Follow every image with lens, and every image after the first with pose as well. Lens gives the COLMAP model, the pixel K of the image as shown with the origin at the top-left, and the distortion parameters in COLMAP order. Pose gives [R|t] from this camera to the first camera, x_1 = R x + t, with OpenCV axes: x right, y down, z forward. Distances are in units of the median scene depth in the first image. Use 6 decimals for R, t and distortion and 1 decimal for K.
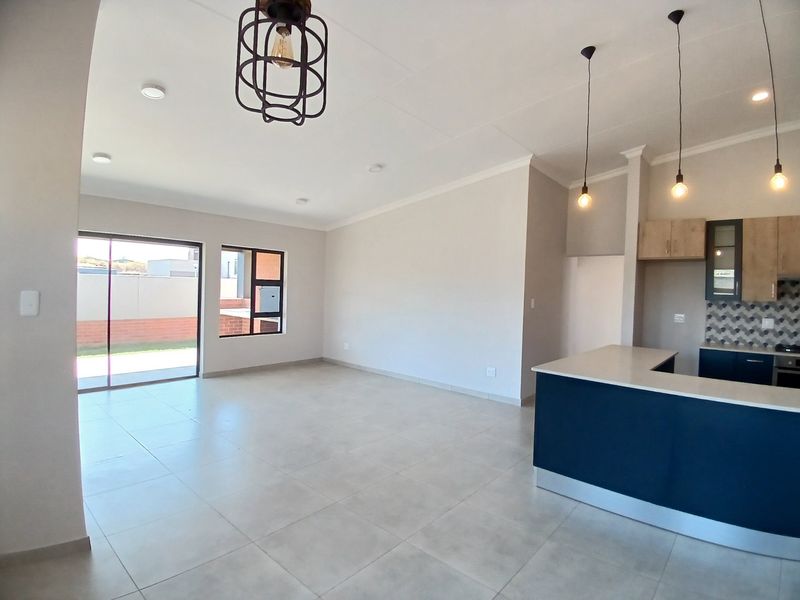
lens RADIAL K [[400.3, 0, 407.3], [0, 400.3, 297.0], [0, 0, 1]] dist [0.040515, -0.072716]
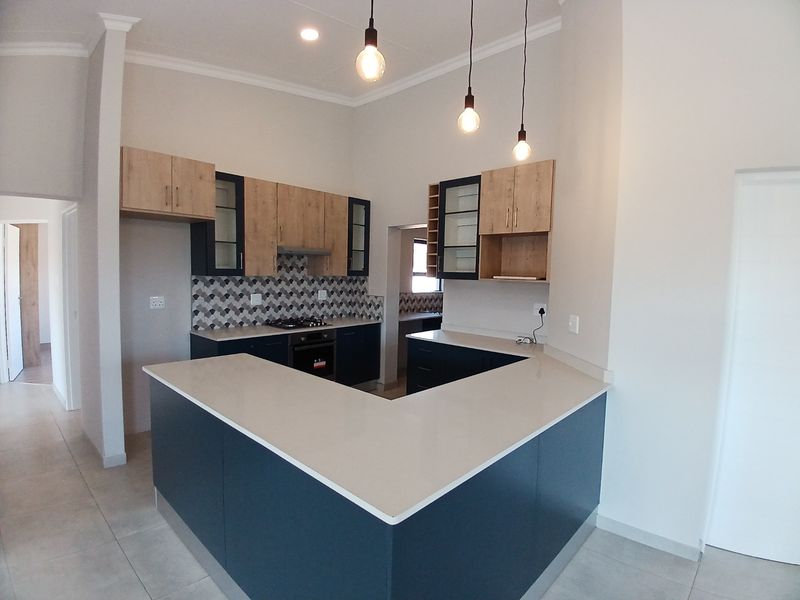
lens RADIAL K [[400.3, 0, 407.3], [0, 400.3, 297.0], [0, 0, 1]] dist [0.040515, -0.072716]
pose [[0.015212, -0.084277, 0.996326, -0.009866], [0.001096, 0.996442, 0.084270, -0.016689], [-0.999884, -0.000190, 0.015250, 0.631310]]
